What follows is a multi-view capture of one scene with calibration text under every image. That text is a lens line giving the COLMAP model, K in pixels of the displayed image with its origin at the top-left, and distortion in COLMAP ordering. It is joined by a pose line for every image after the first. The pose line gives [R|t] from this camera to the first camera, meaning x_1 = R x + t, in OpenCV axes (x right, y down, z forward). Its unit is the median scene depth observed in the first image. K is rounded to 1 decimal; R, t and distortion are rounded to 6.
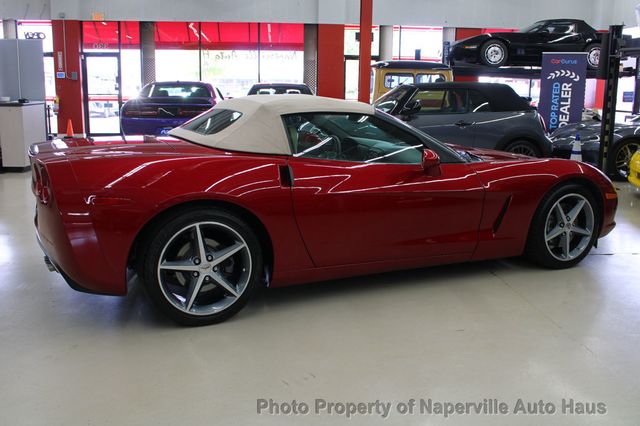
lens RADIAL K [[630.6, 0, 320.0], [0, 630.6, 213.0], [0, 0, 1]] dist [-0.137904, 0.125836]
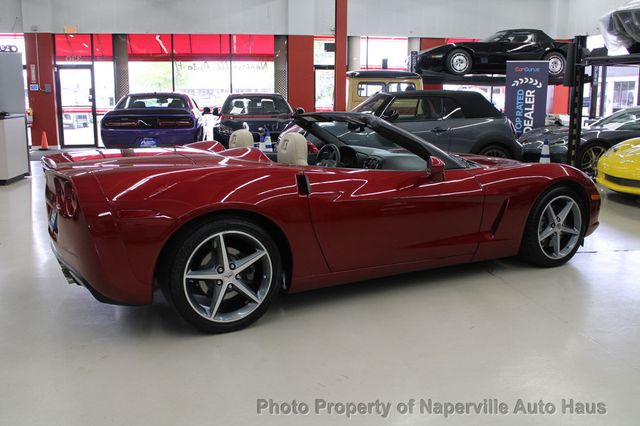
lens RADIAL K [[614.9, 0, 320.0], [0, 614.9, 213.0], [0, 0, 1]] dist [-0.142383, 0.123060]
pose [[0.997719, -0.022590, 0.063608, -0.023438], [0.023122, 0.999704, -0.007630, -0.001069], [-0.063417, 0.009083, 0.997946, -0.001897]]
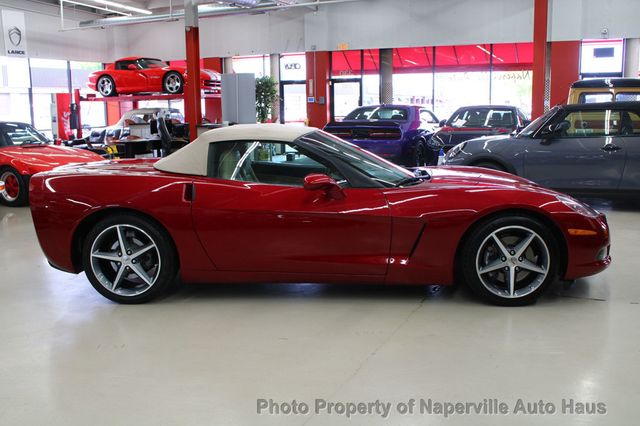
lens RADIAL K [[630.6, 0, 320.0], [0, 630.6, 213.0], [0, 0, 1]] dist [-0.137904, 0.125836]
pose [[0.863107, 0.057449, -0.501743, 0.200017], [-0.072230, 0.997337, -0.010057, -0.006356], [0.499829, 0.044921, 0.864959, 0.019205]]
